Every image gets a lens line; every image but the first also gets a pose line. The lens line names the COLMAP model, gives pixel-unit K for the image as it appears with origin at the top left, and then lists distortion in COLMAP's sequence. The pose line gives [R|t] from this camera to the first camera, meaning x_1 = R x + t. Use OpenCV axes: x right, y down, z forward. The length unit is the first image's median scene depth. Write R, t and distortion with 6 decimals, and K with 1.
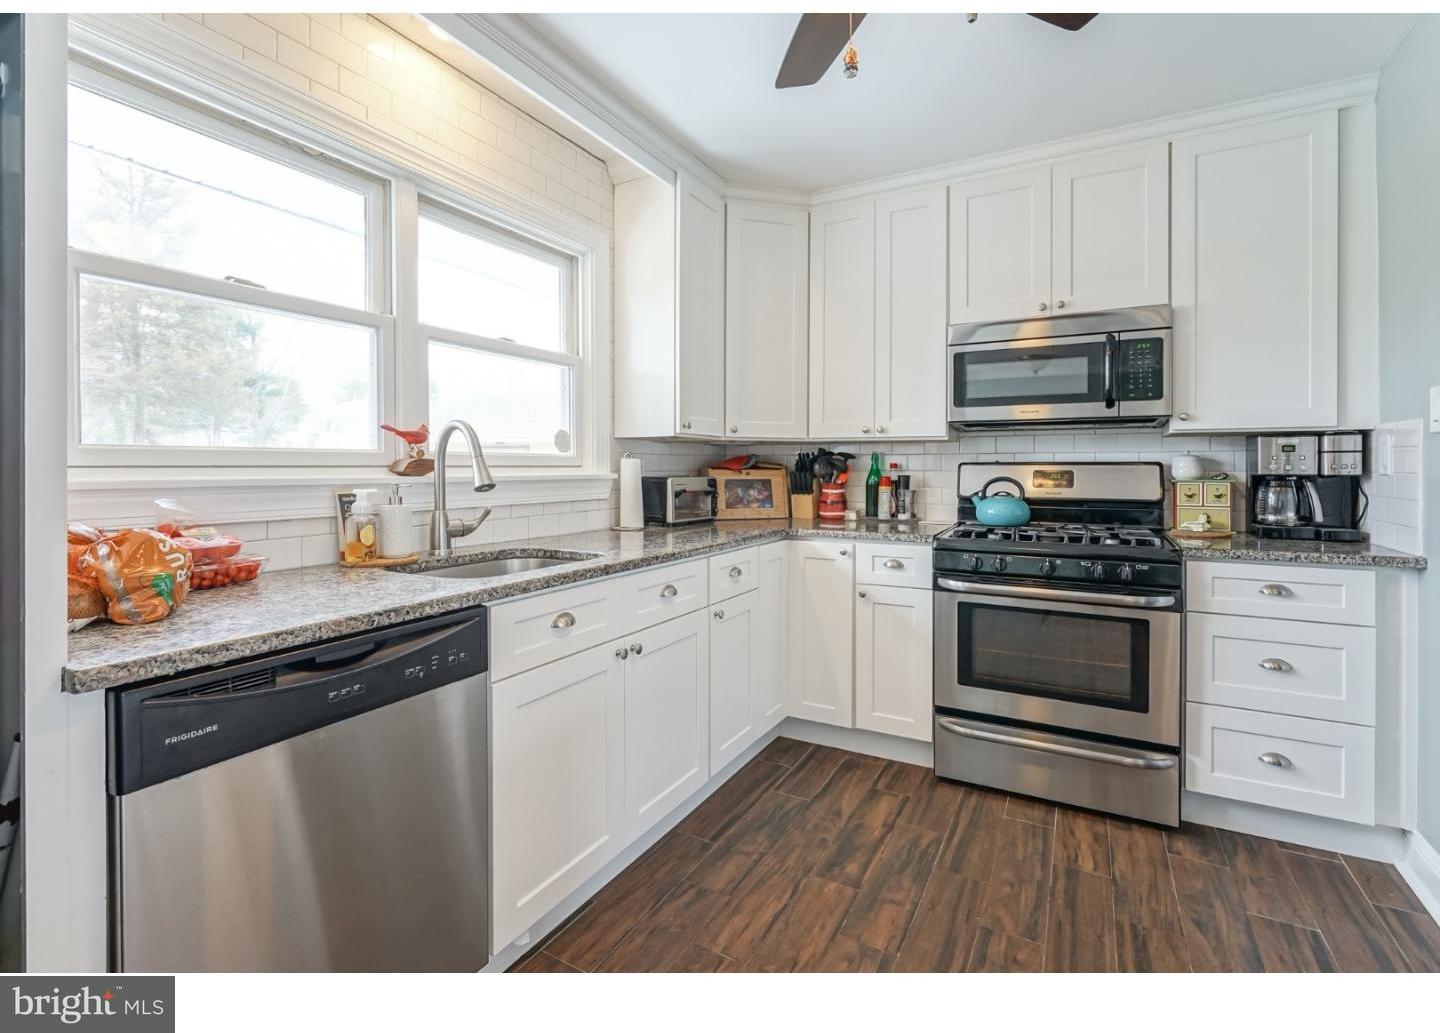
lens RADIAL K [[666.6, 0, 705.0], [0, 666.6, 466.6], [0, 0, 1]] dist [-0.006334, 0.001479]
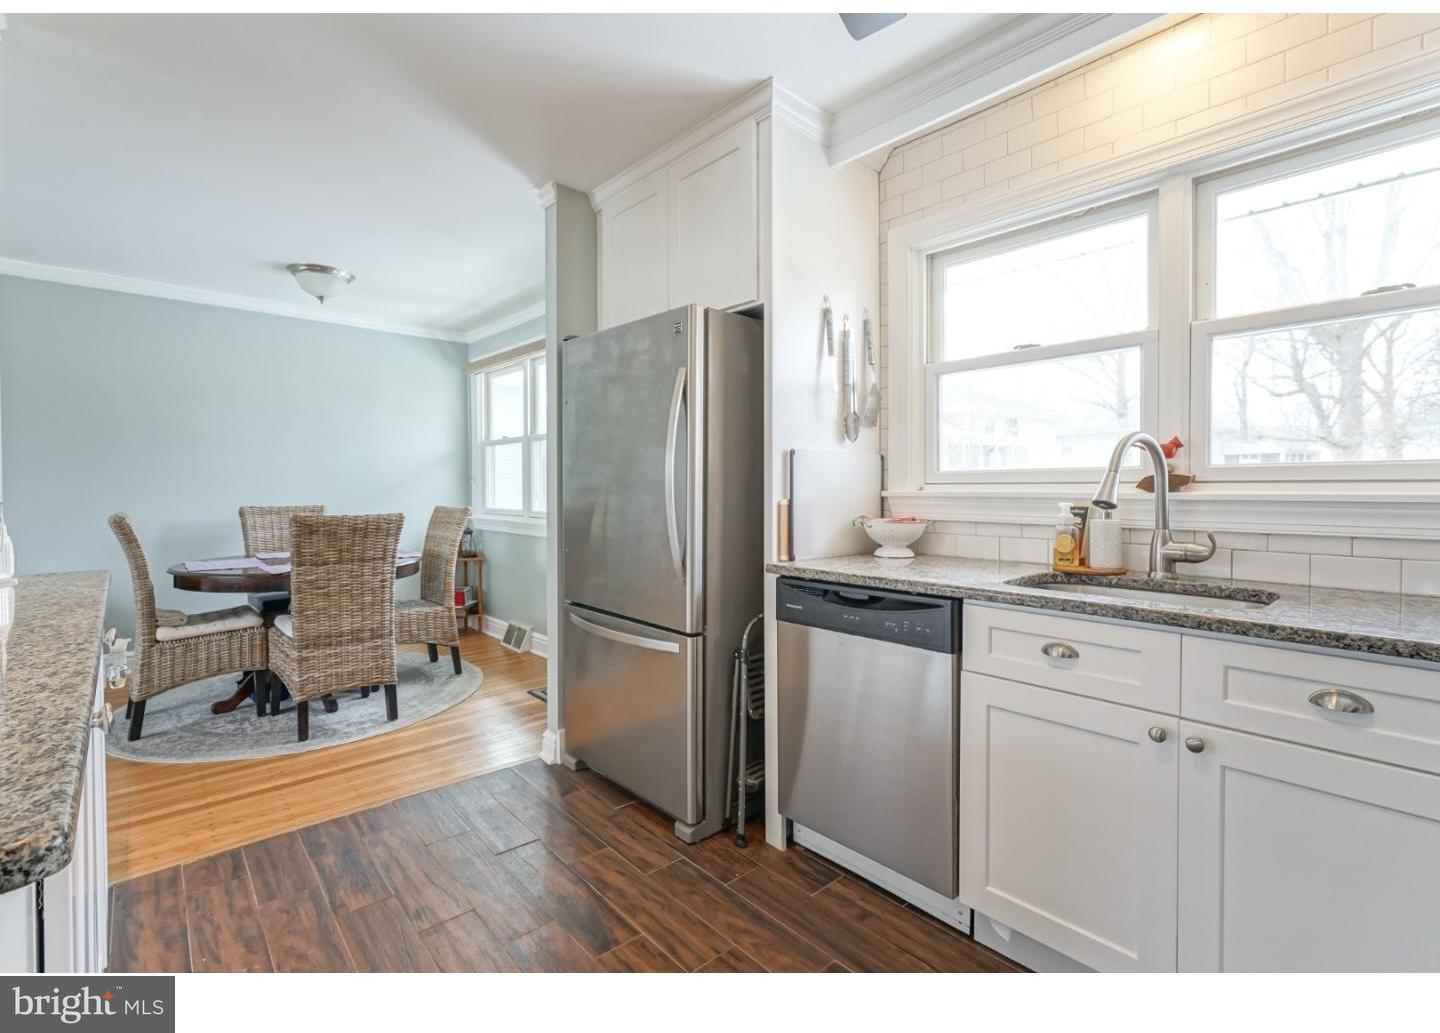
lens RADIAL K [[666.6, 0, 684.8], [0, 666.6, 489.6], [0, 0, 1]] dist [-0.006334, 0.001479]
pose [[-0.356471, 0.008851, -0.934264, 0.615488], [0.006907, 0.999953, 0.006838, -0.000834], [0.934281, -0.004016, -0.356515, 0.626189]]
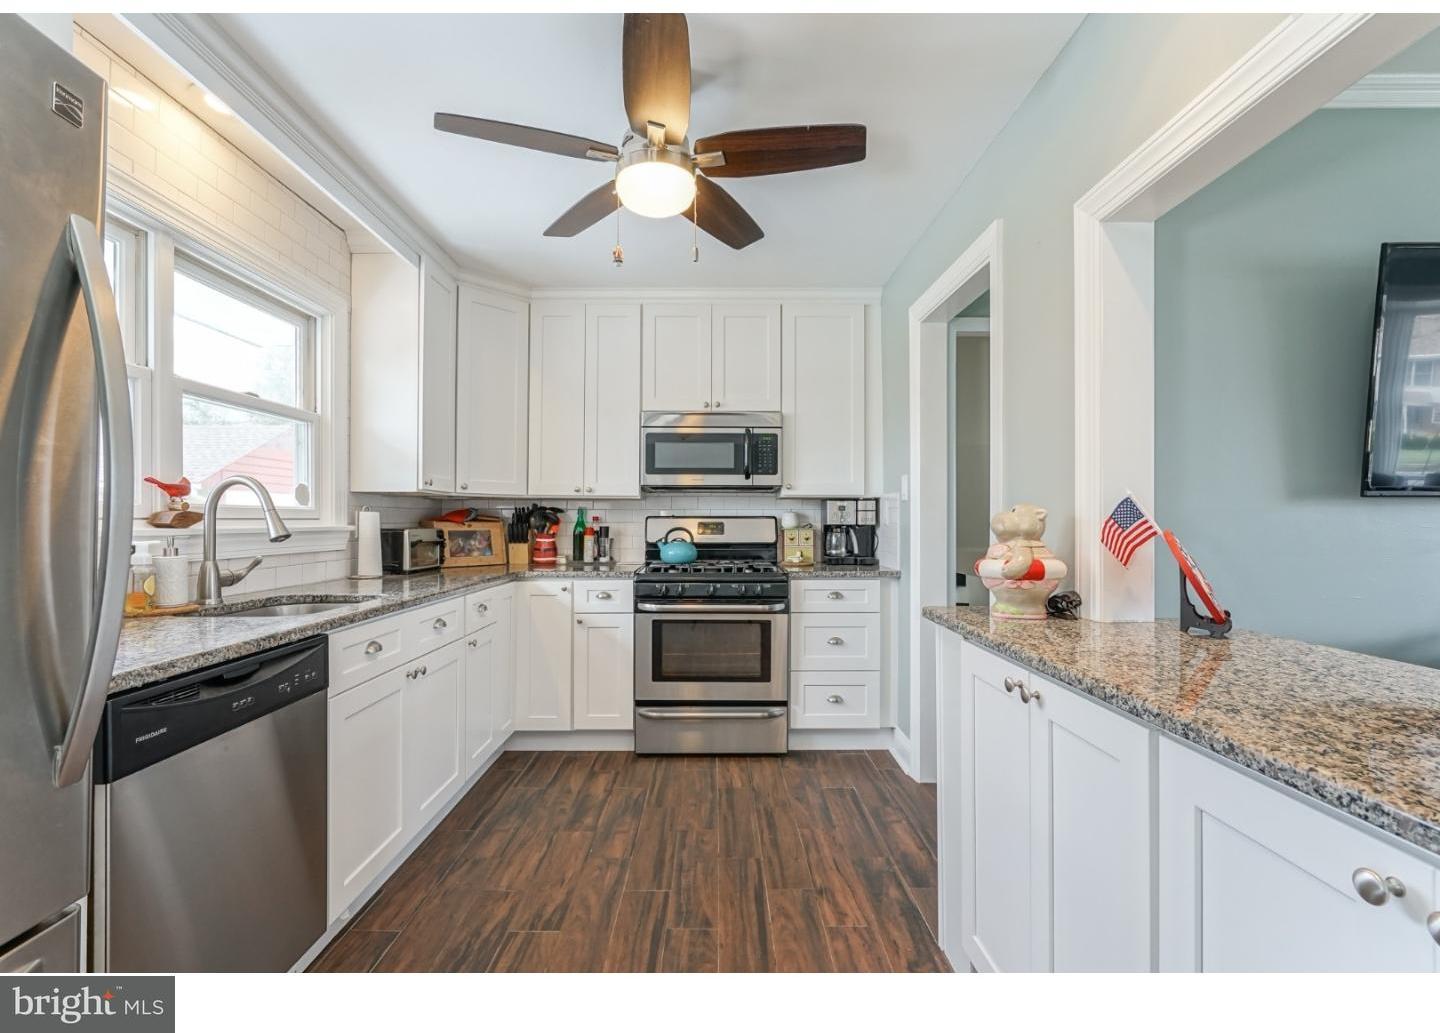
lens RADIAL K [[666.6, 0, 717.3], [0, 666.6, 515.9], [0, 0, 1]] dist [-0.006334, 0.001479]
pose [[0.863691, 0.003714, 0.504009, -0.209497], [-0.000971, 0.999983, -0.005706, 0.000377], [-0.504021, 0.004439, 0.863680, -0.259339]]
